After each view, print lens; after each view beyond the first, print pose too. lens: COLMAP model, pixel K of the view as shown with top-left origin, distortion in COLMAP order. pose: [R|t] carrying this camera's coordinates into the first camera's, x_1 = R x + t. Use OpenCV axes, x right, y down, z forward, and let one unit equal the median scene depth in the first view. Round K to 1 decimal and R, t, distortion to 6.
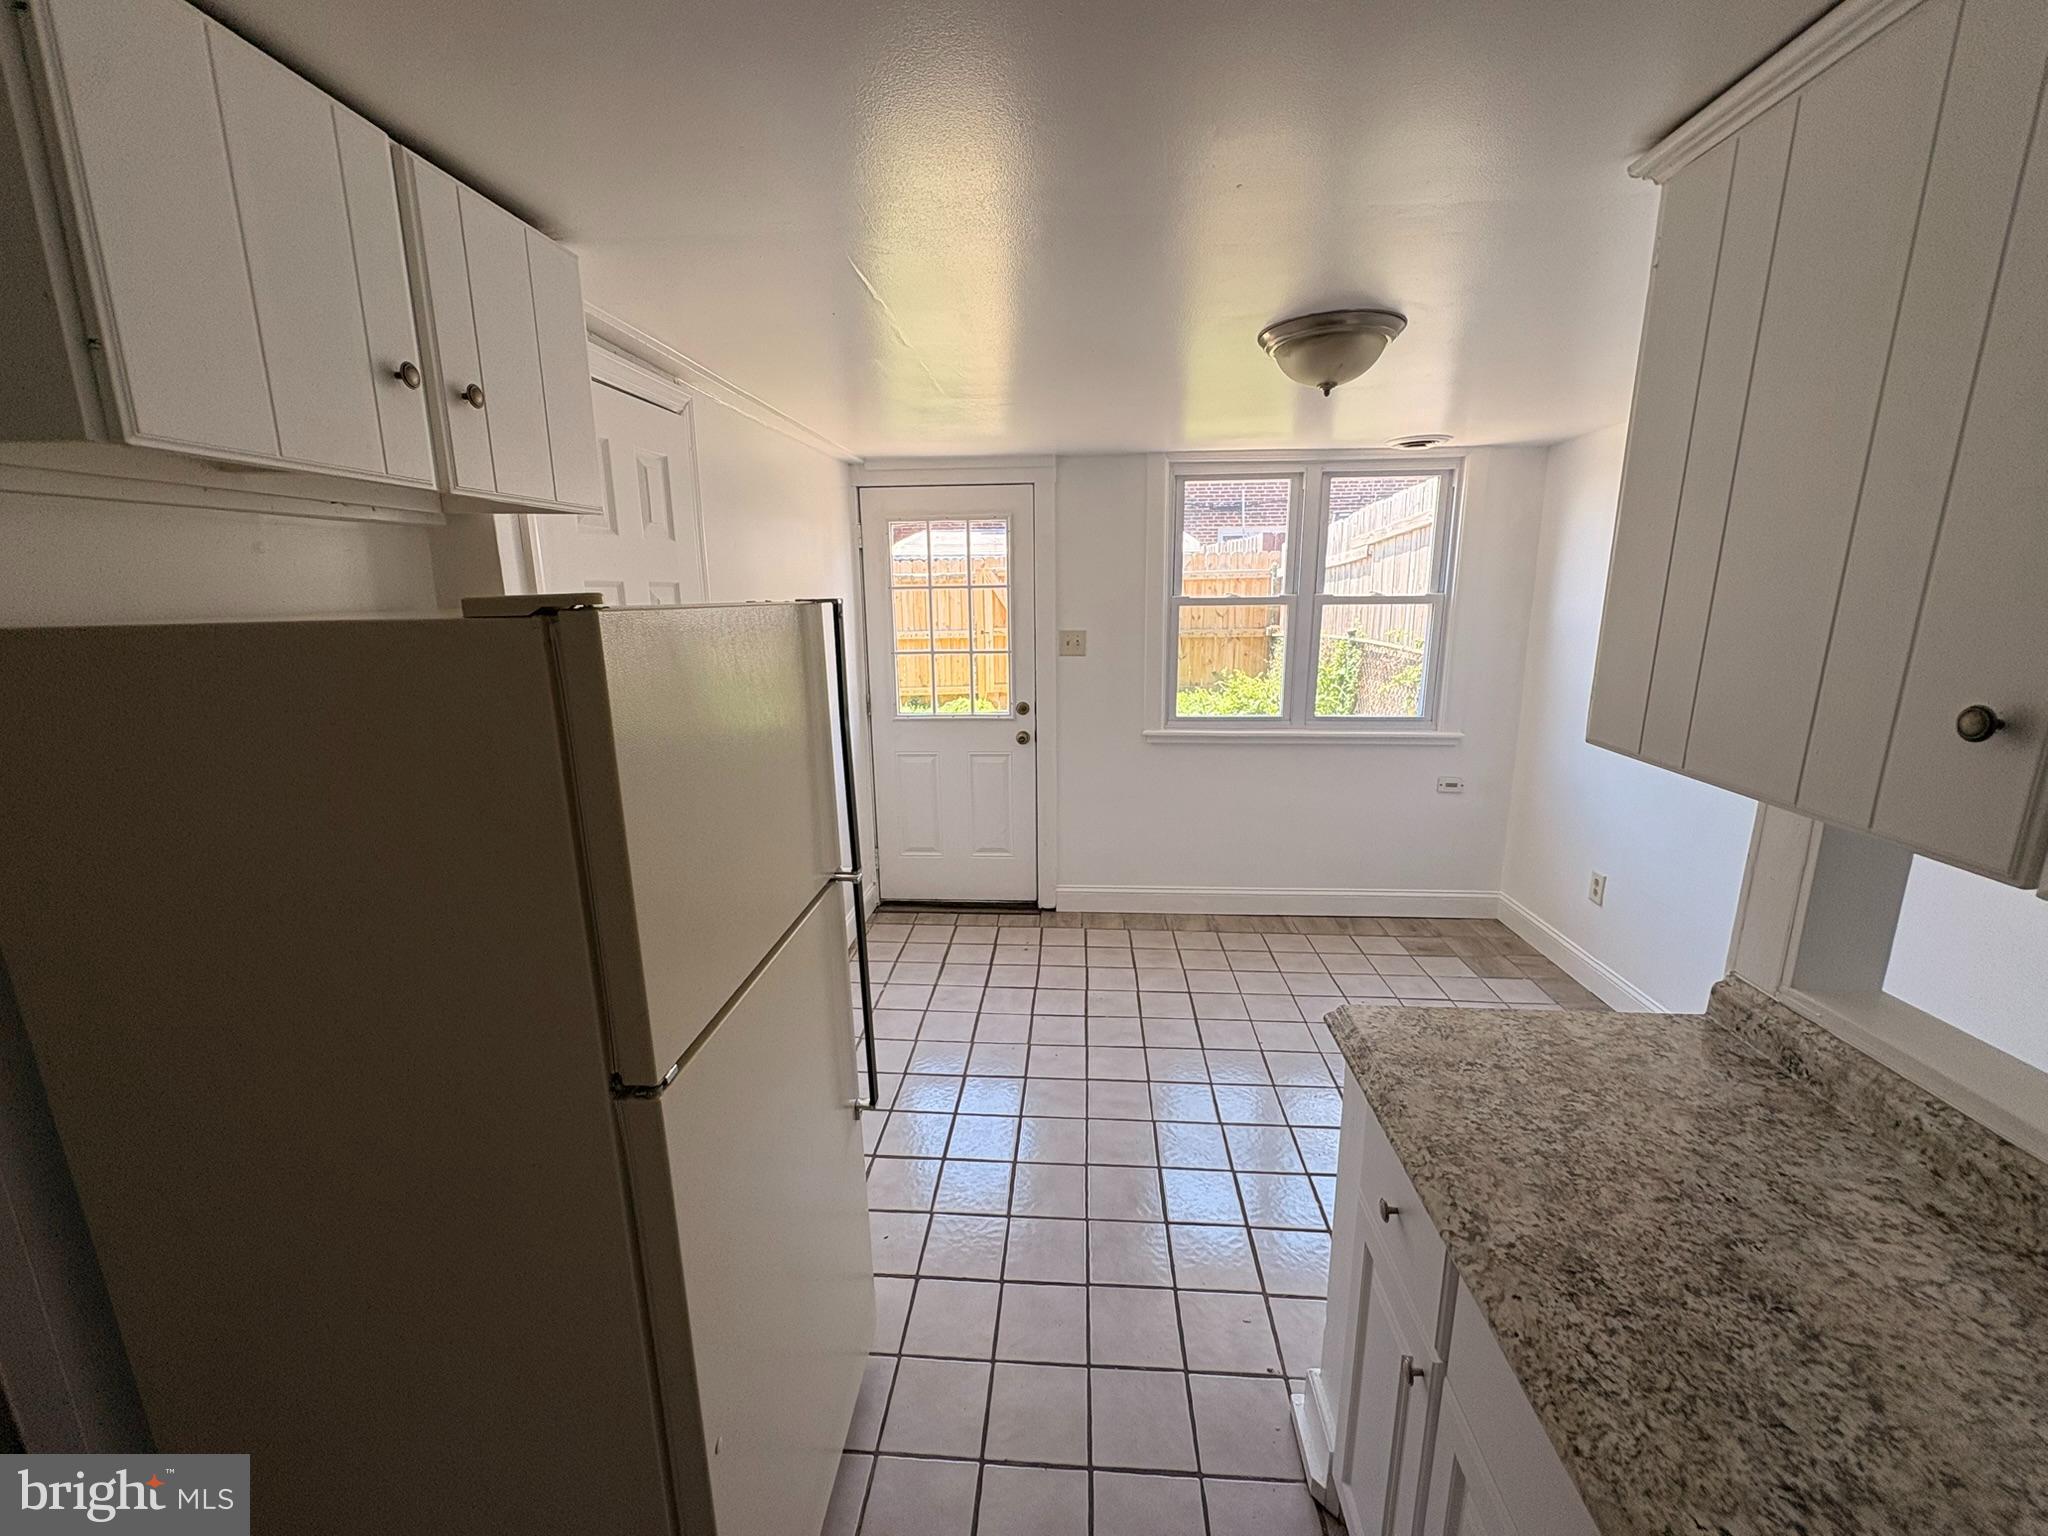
lens RADIAL K [[814.5, 0, 1024.1], [0, 814.5, 757.6], [0, 0, 1]] dist [-0.003951, 0.001825]
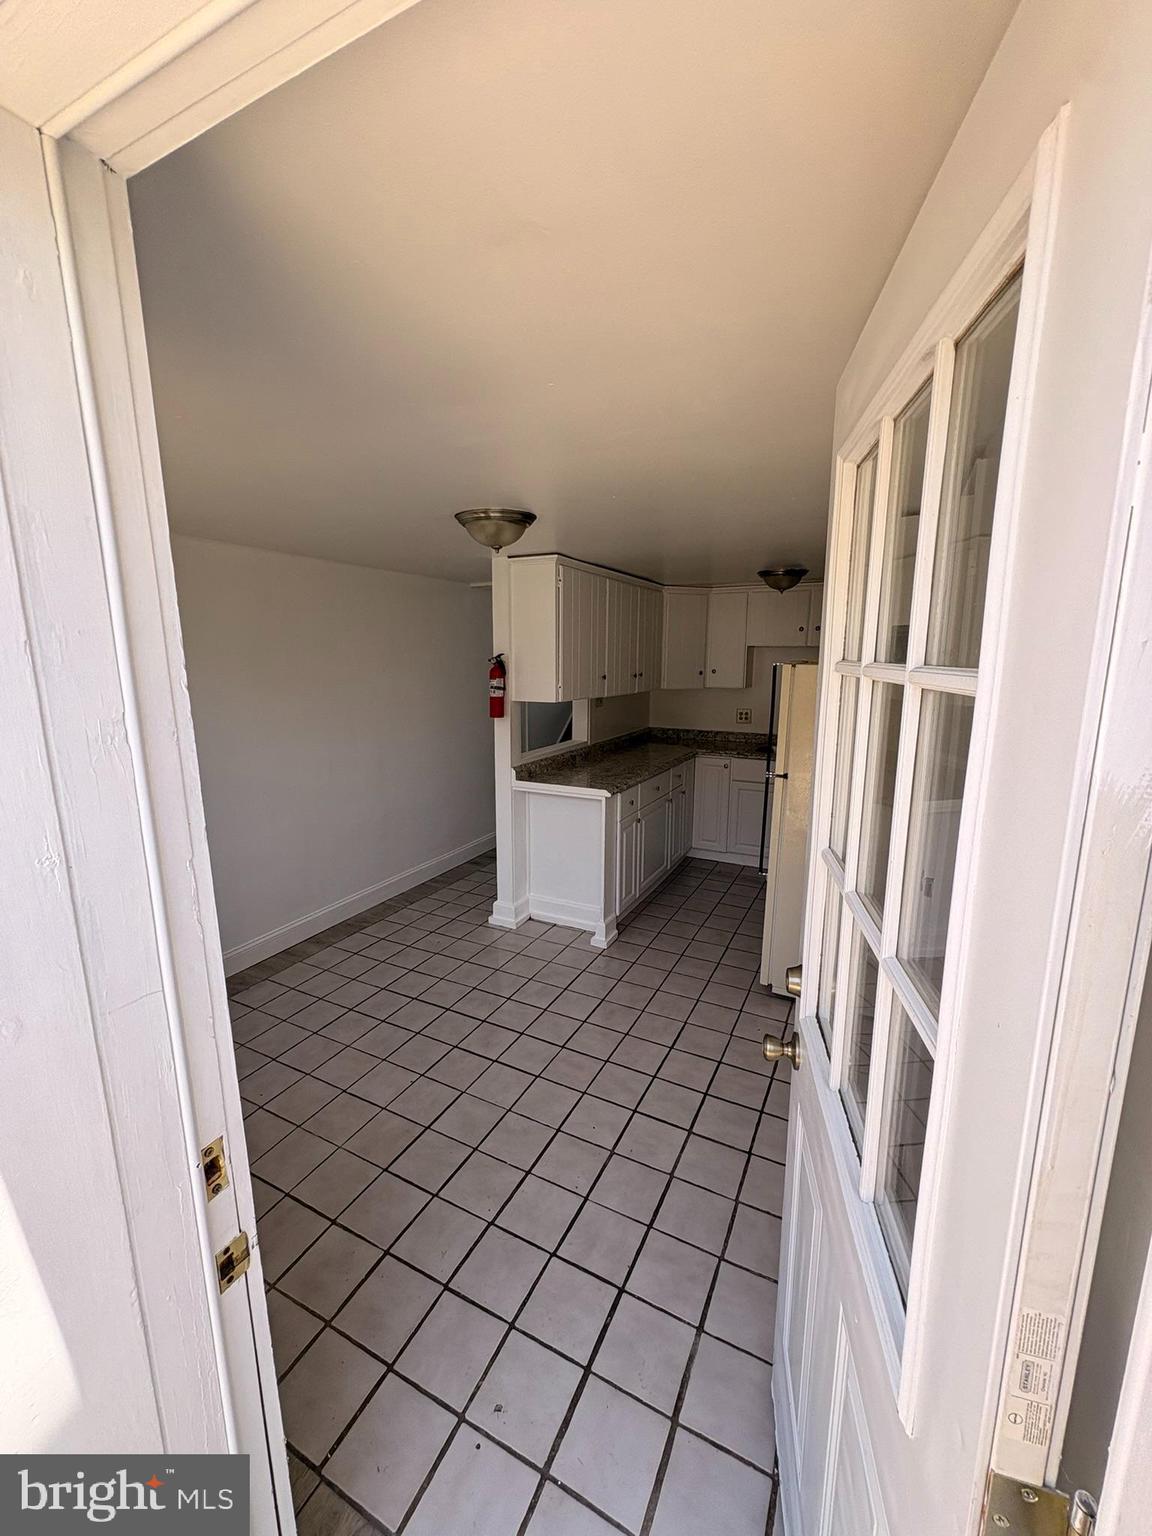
lens RADIAL K [[610.9, 0, 574.5], [0, 610.9, 763.3], [0, 0, 1]] dist [-0.003951, 0.001825]
pose [[-0.921282, -0.057865, 0.384567, -0.457992], [0.089875, 0.930420, 0.355304, -0.734832], [-0.378368, 0.361898, -0.851978, 3.399487]]
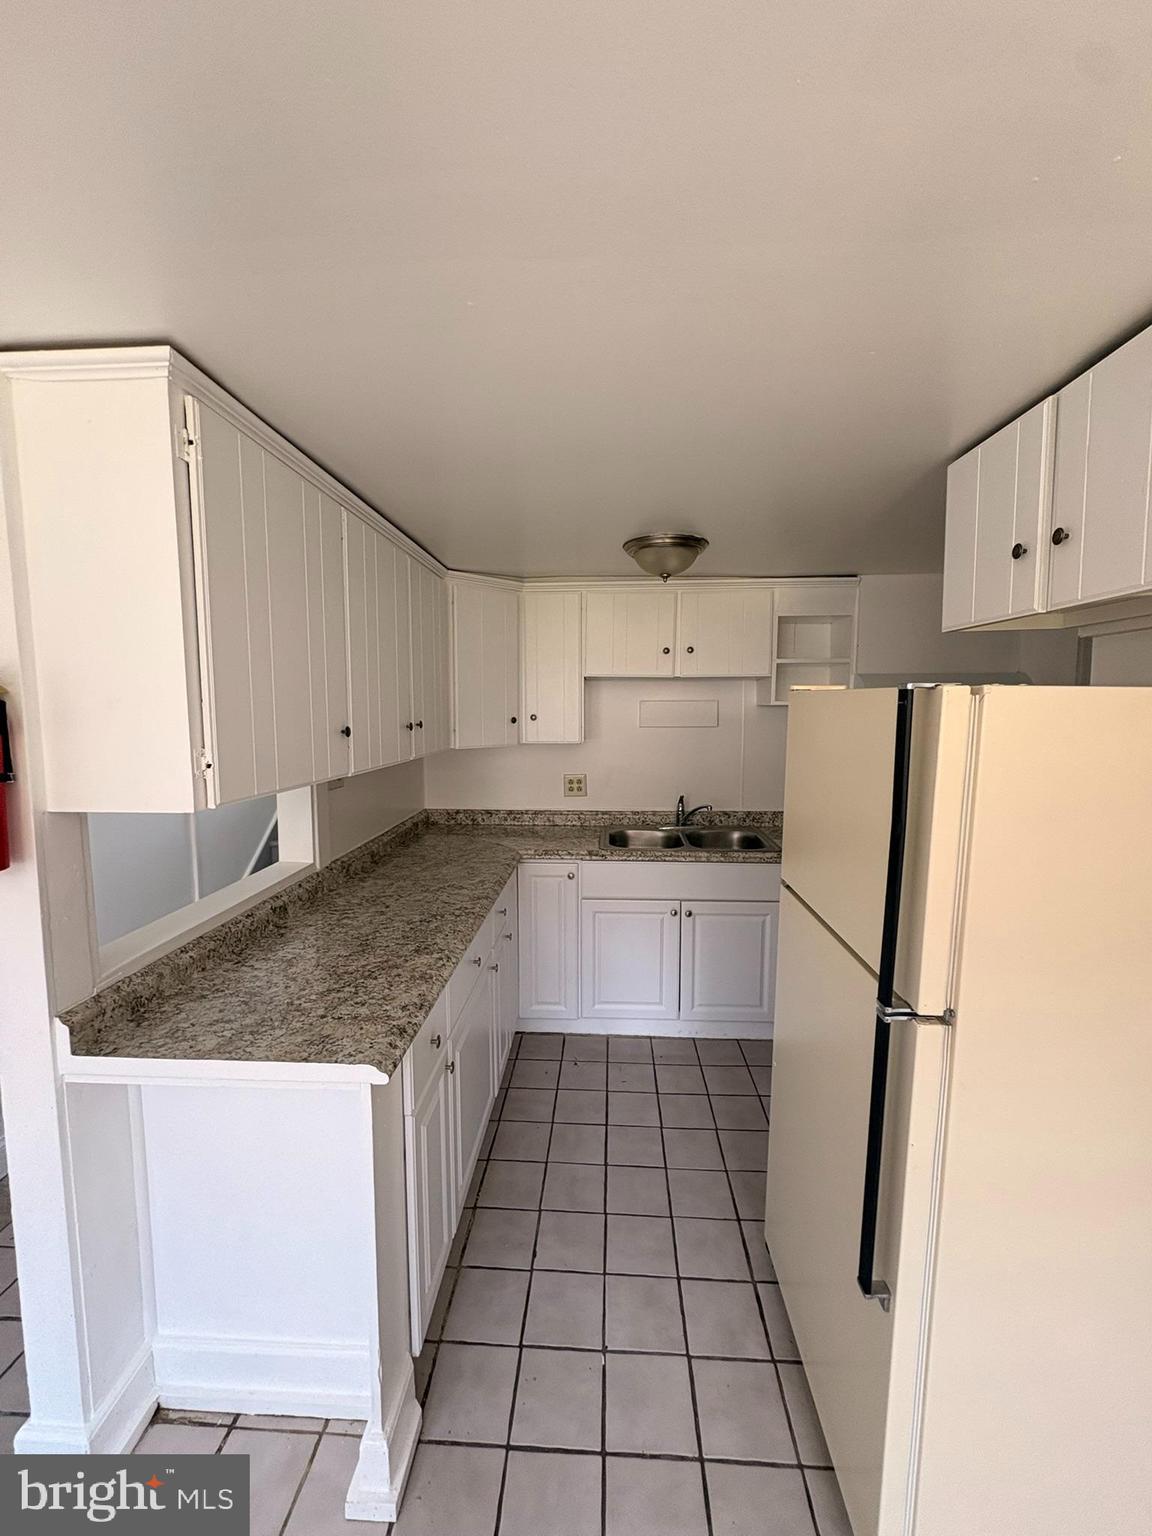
lens RADIAL K [[610.9, 0, 572.0], [0, 610.9, 763.7], [0, 0, 1]] dist [-0.003951, 0.001825]
pose [[-0.999826, 0.016212, -0.009232, 0.142254], [0.012693, 0.953771, 0.300266, -0.352392], [0.013673, 0.300097, -0.953811, 1.838628]]
